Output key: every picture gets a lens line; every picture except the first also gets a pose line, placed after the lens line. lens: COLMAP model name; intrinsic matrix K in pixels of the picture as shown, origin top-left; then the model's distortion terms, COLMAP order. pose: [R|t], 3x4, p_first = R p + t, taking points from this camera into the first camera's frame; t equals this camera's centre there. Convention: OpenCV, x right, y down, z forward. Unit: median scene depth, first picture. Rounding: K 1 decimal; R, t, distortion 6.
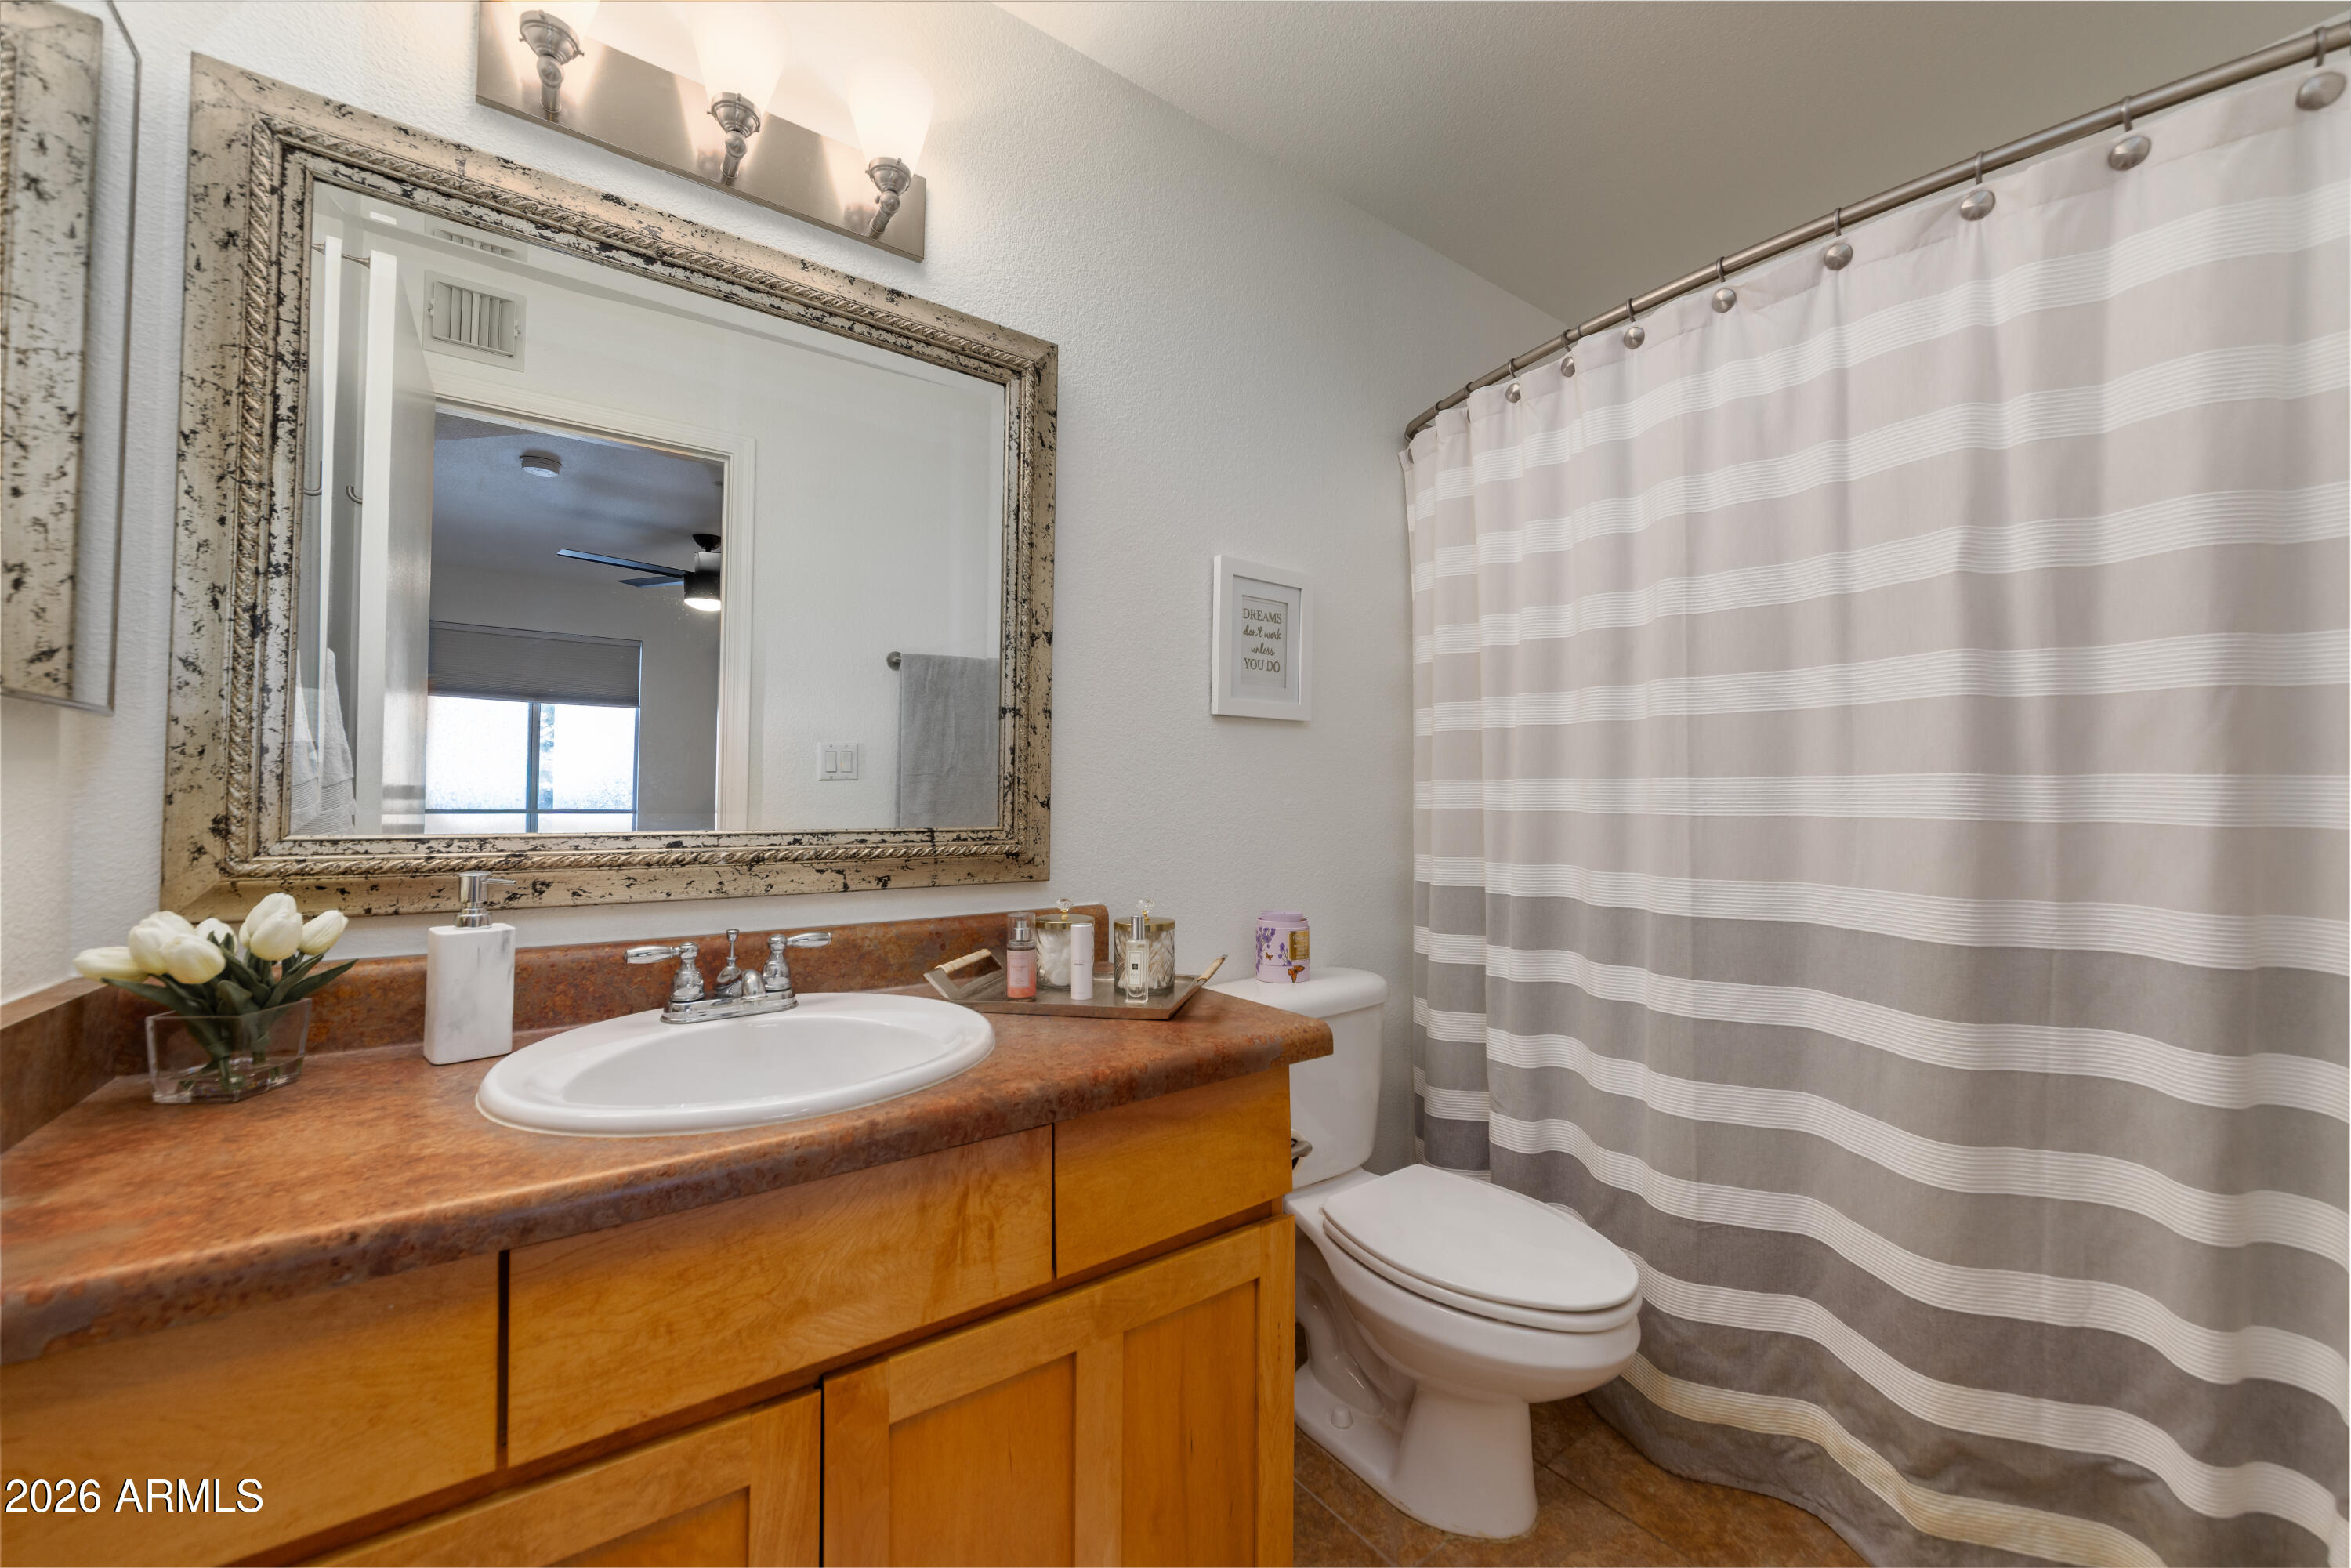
lens RADIAL K [[867.6, 0, 1175.5], [0, 867.6, 784.0], [0, 0, 1]] dist [-0.001019, -0.000082]
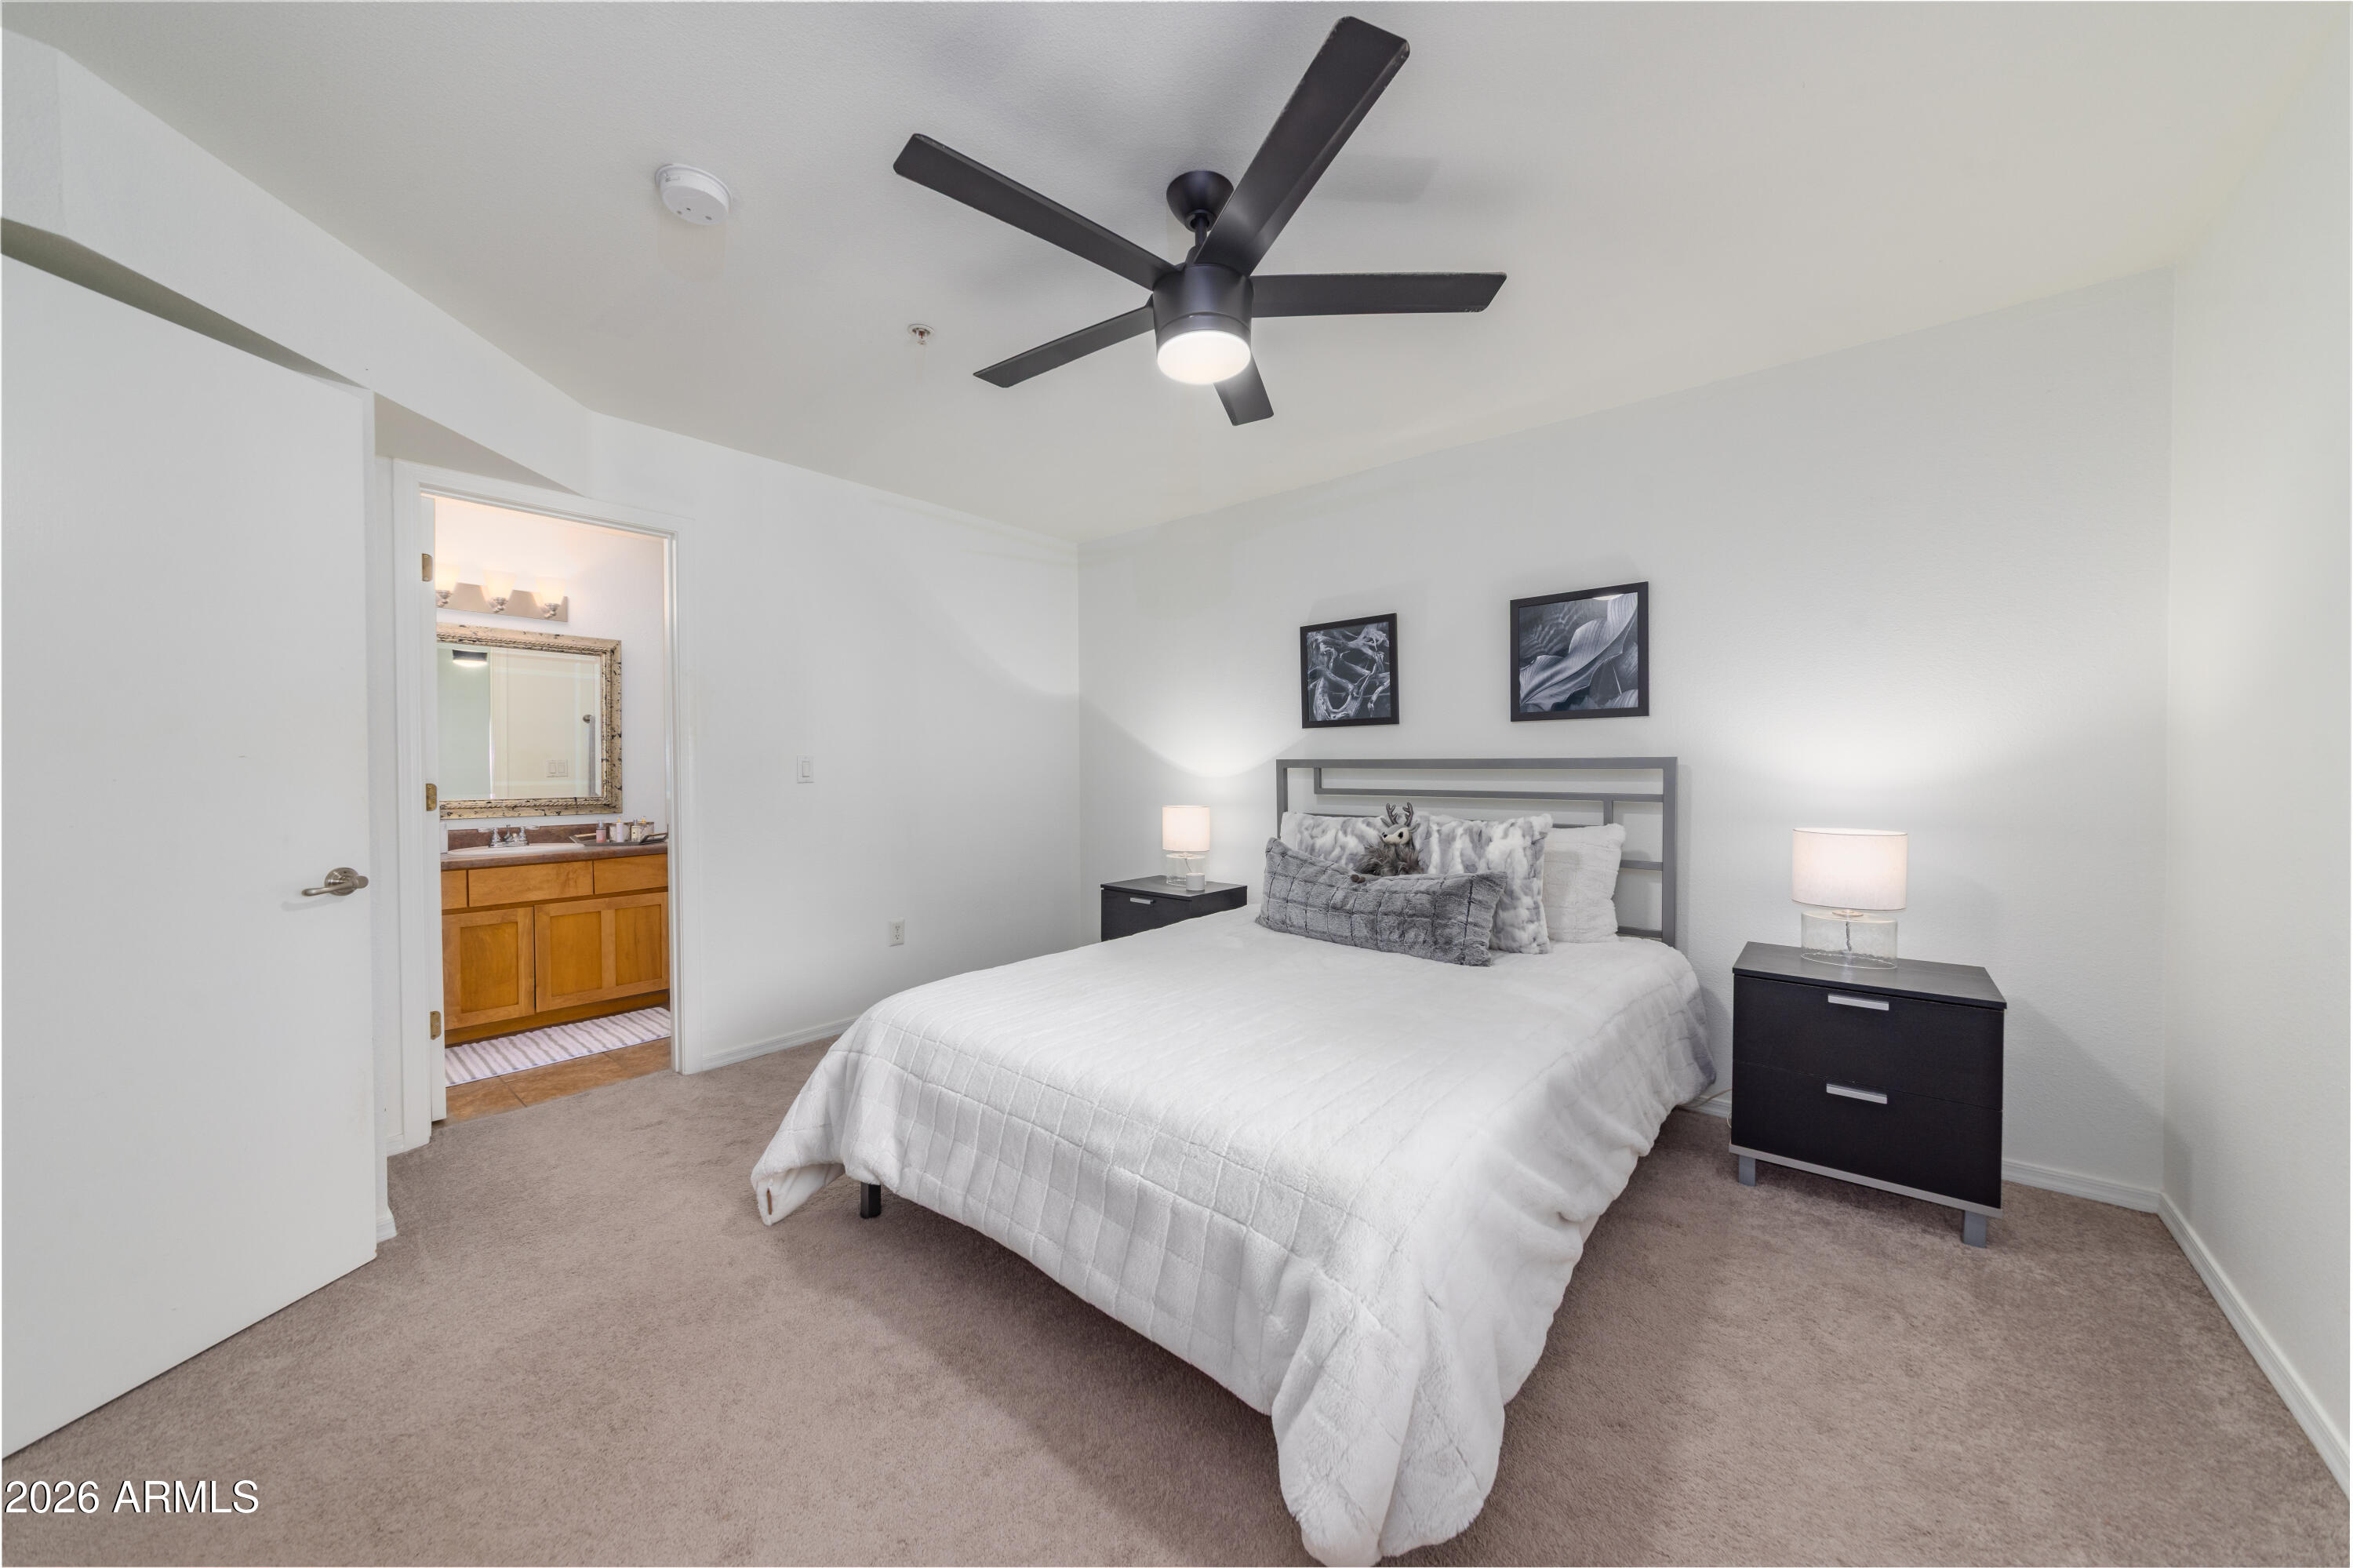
lens RADIAL K [[822.5, 0, 1178.0], [0, 822.5, 781.7], [0, 0, 1]] dist [-0.000807, 0.000062]
pose [[0.971984, -0.015074, 0.234564, 1.316268], [0.007568, 0.999431, 0.032866, -0.100613], [-0.234926, -0.030170, 0.971545, -2.793500]]
